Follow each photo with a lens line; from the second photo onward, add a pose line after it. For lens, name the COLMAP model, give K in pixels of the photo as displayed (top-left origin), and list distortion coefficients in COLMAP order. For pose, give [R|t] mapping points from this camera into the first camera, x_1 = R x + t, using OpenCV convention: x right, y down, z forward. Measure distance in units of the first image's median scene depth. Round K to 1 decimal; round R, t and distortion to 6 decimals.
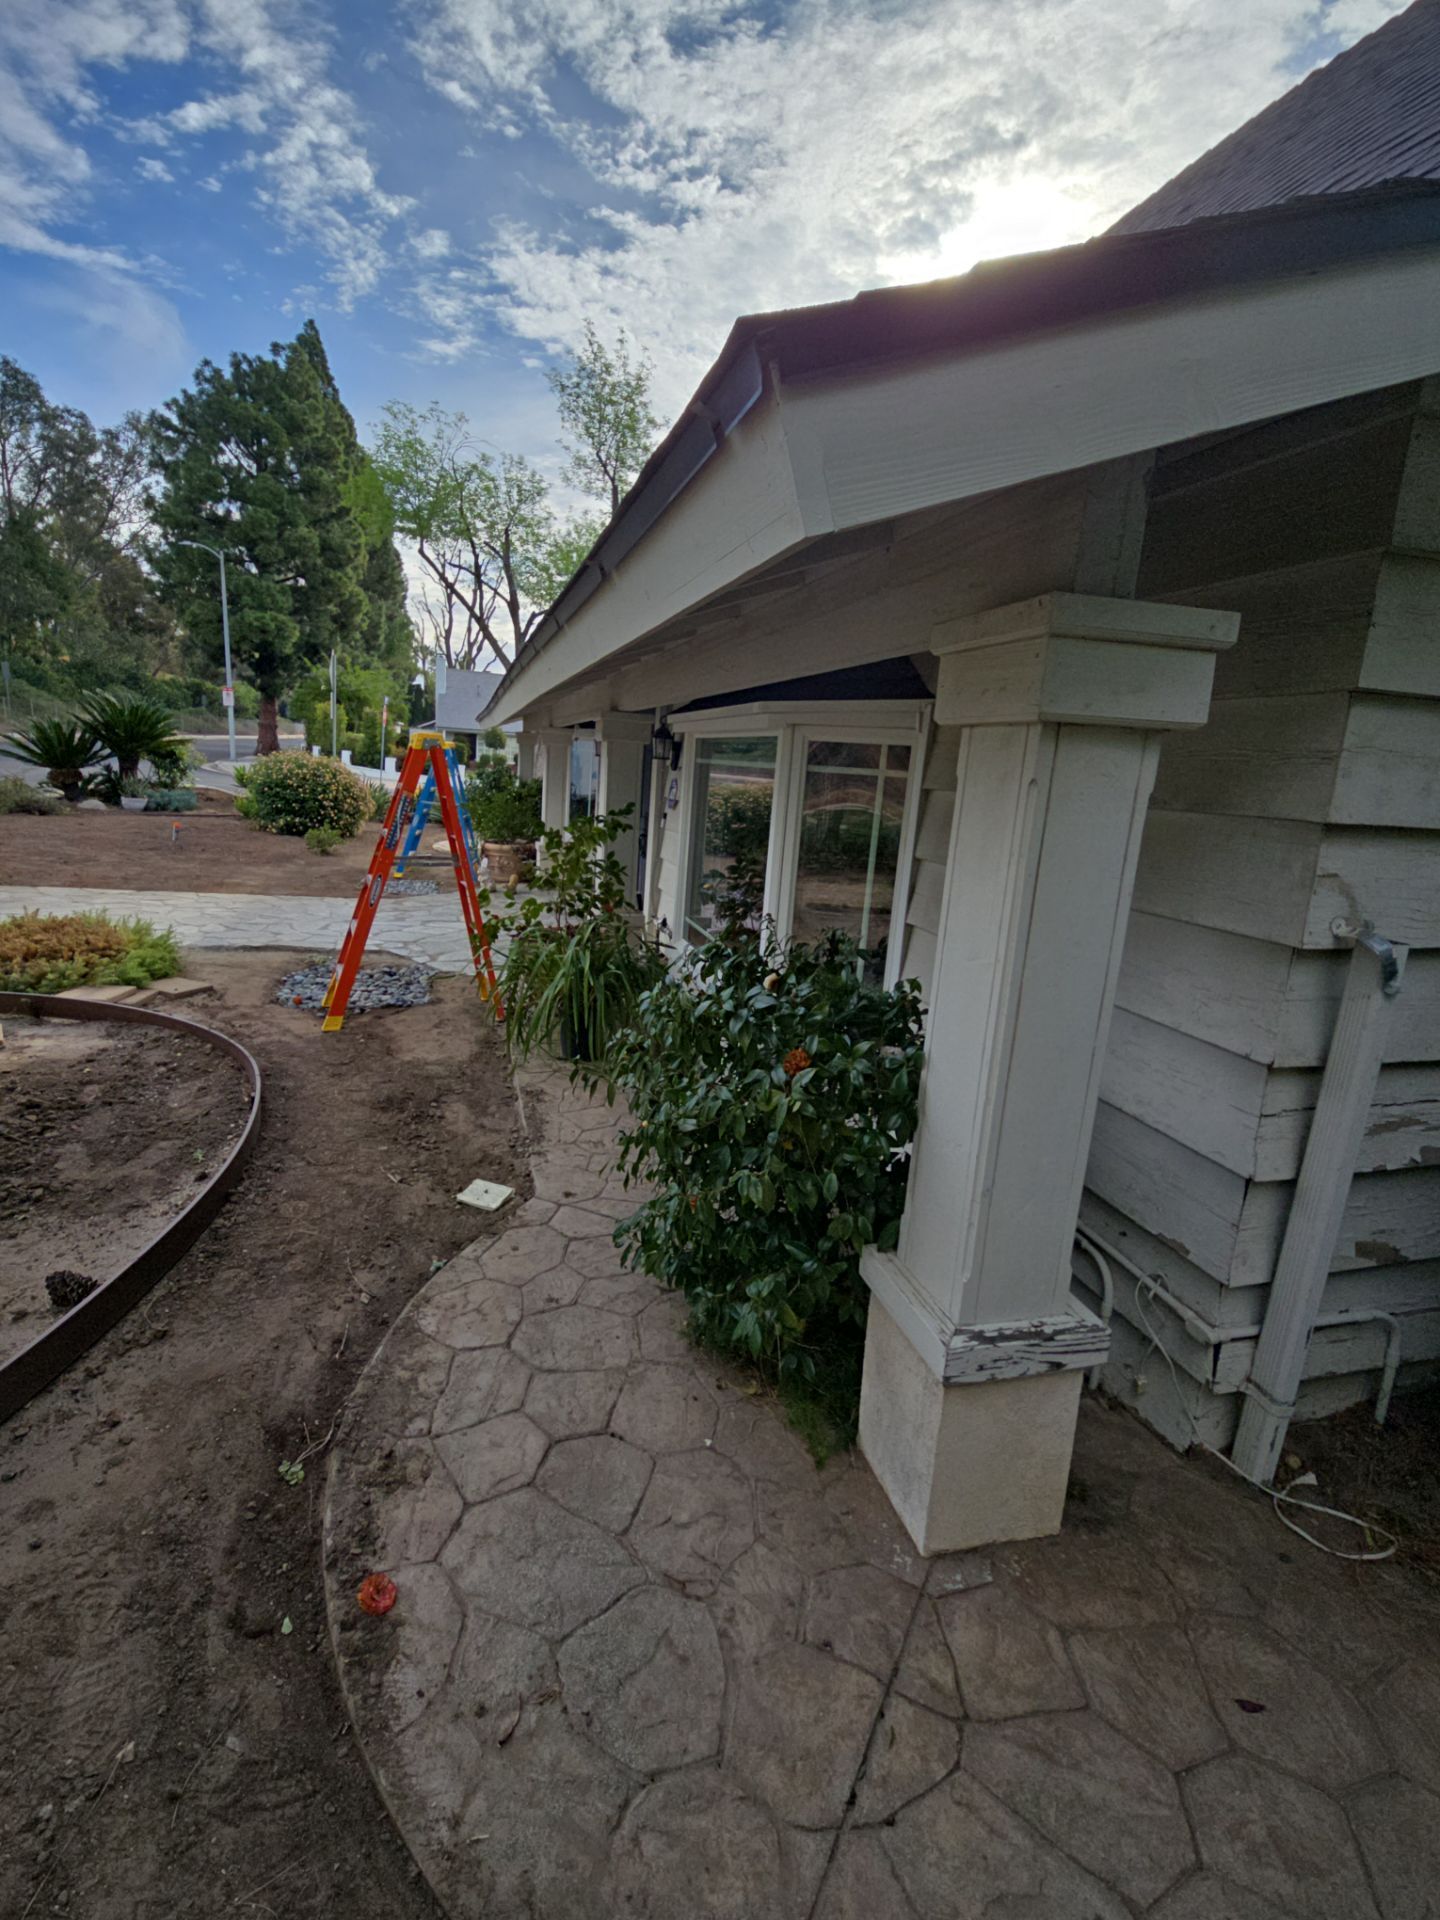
lens RADIAL K [[850.1, 0, 693.5], [0, 850.1, 930.0], [0, 0, 1]] dist [0.008945, -0.014144]
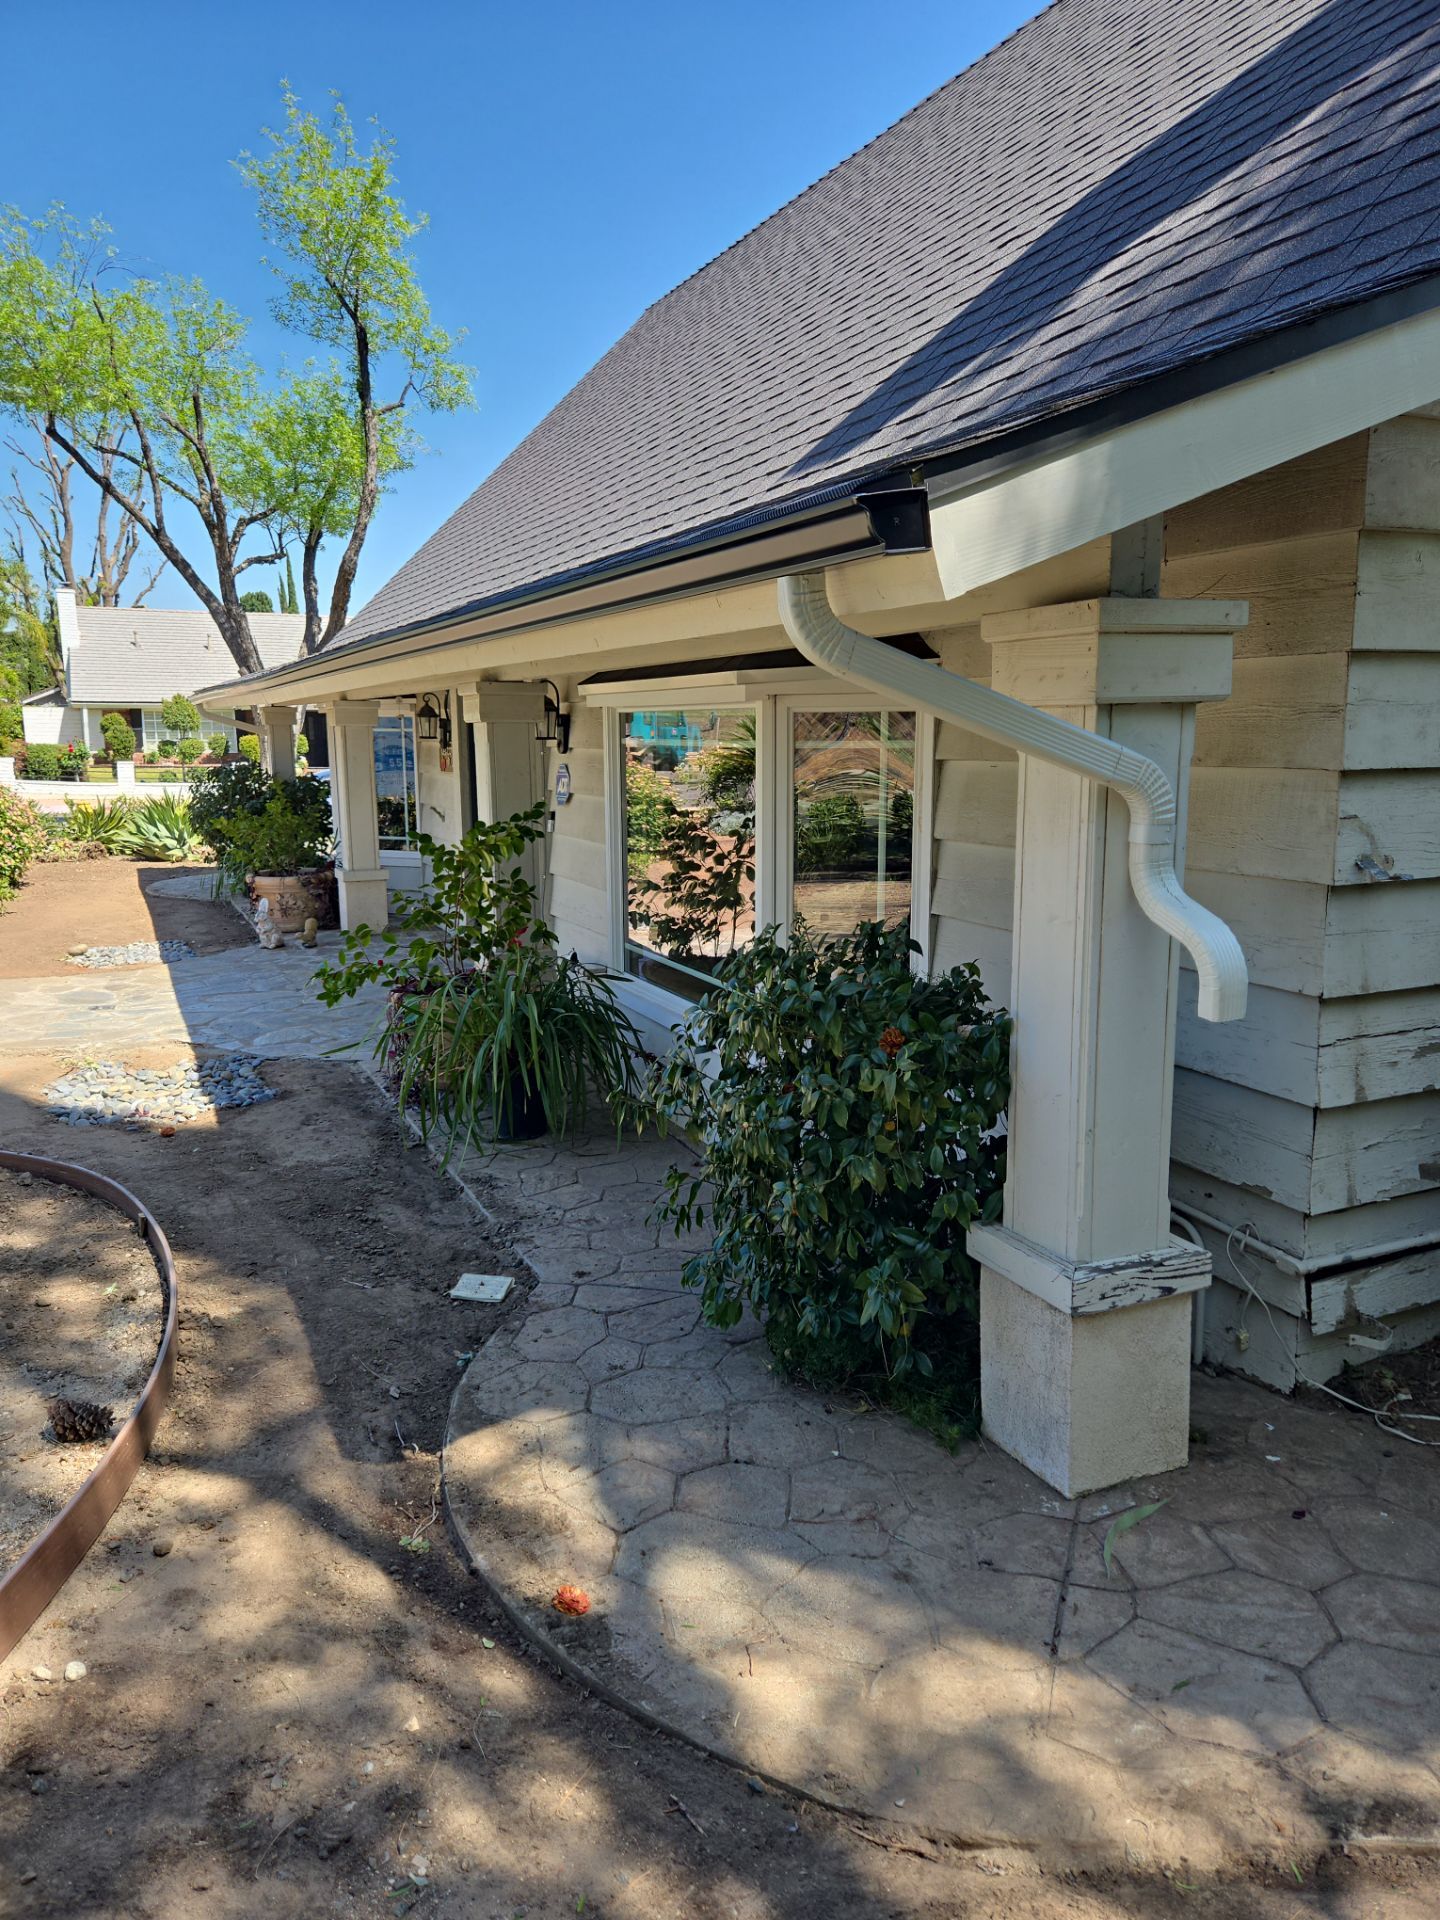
lens RADIAL K [[1319.2, 0, 715.3], [0, 1319.2, 936.5], [0, 0, 1]] dist [0.090296, -0.139003]
pose [[0.983034, -0.095375, 0.156676, -0.311765], [0.100600, 0.994594, -0.025747, 0.046389], [-0.153373, 0.041072, 0.987314, -0.520168]]
